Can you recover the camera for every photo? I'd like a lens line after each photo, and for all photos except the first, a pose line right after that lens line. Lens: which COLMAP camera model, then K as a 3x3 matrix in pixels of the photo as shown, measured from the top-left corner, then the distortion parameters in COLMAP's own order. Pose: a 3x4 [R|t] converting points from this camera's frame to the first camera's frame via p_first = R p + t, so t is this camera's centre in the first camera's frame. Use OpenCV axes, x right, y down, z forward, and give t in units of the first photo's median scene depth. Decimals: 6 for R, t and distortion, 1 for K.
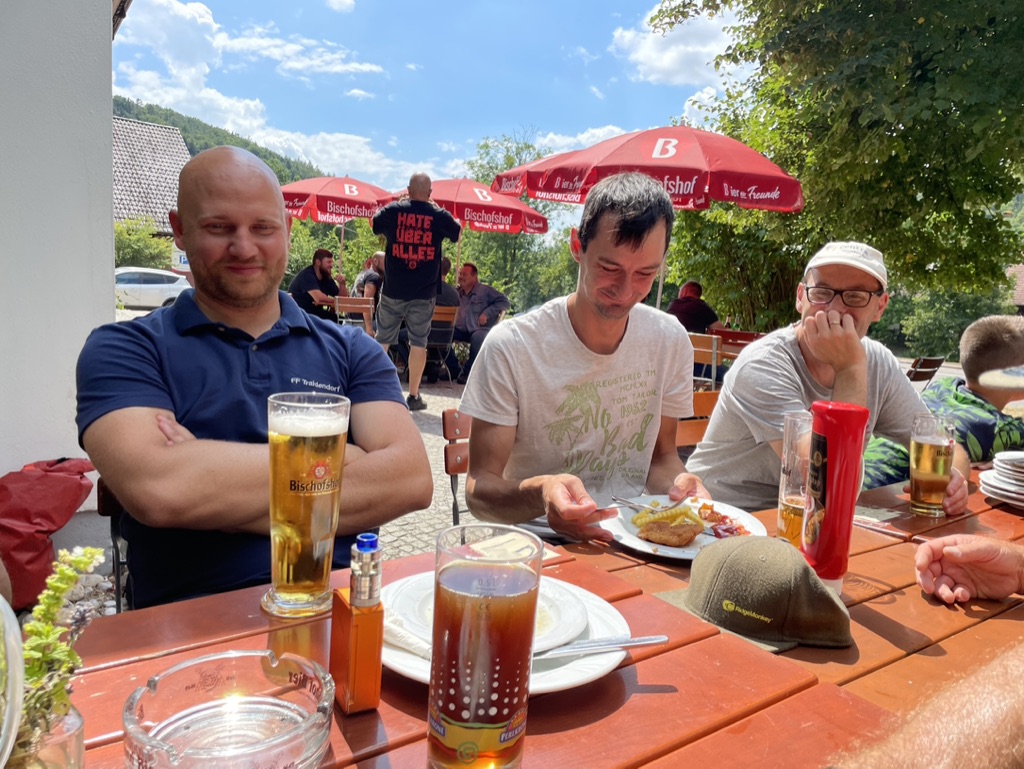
lens RADIAL K [[769.6, 0, 521.4], [0, 769.6, 388.7], [0, 0, 1]] dist [0.095329, -0.122851]
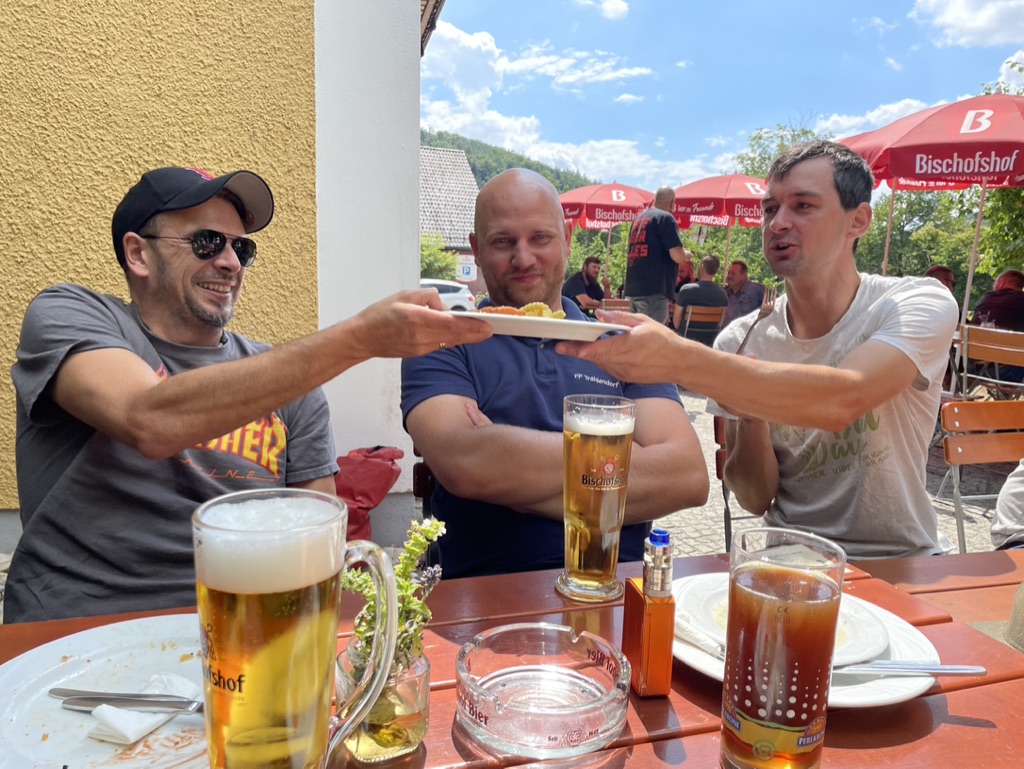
lens RADIAL K [[769.6, 0, 509.0], [0, 769.6, 392.2], [0, 0, 1]] dist [0.095329, -0.122851]
pose [[0.939487, 0.015572, -0.342232, -0.006711], [-0.014810, 0.999879, 0.004839, -0.000333], [0.342266, 0.000523, 0.939603, -0.013114]]
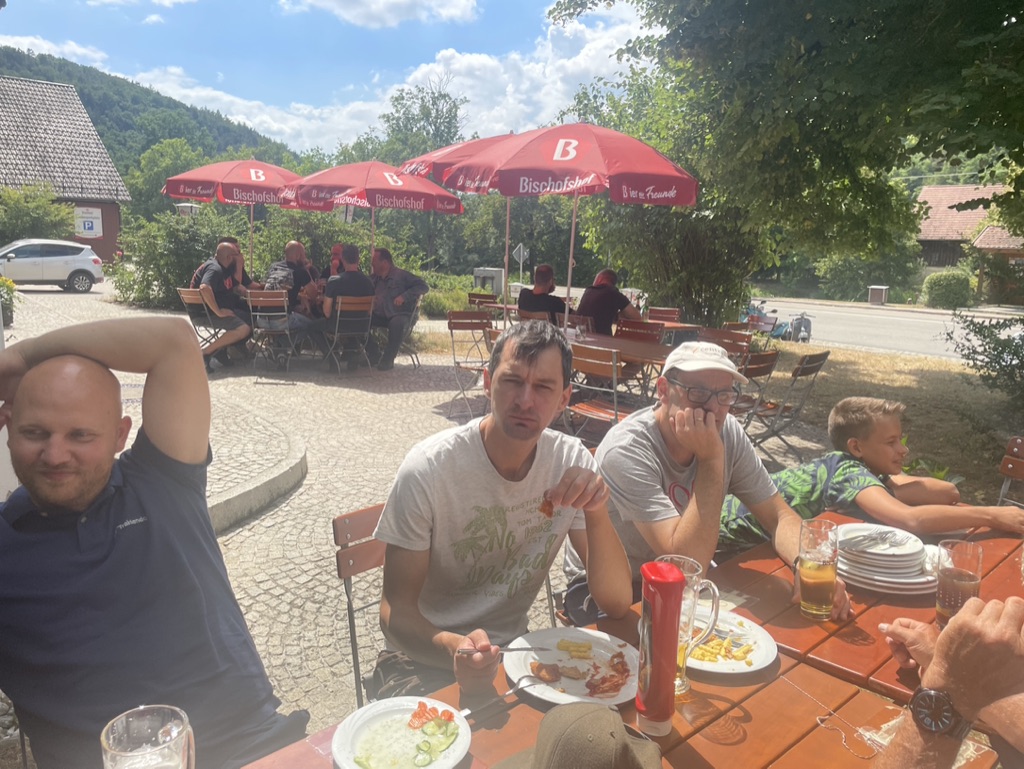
lens RADIAL K [[769.6, 0, 512.9], [0, 769.6, 375.1], [0, 0, 1]] dist [0.095329, -0.122851]
pose [[0.995918, -0.047860, 0.076528, 0.038805], [0.044029, 0.997728, 0.050992, -0.114635], [-0.078794, -0.047414, 0.995763, -0.038381]]
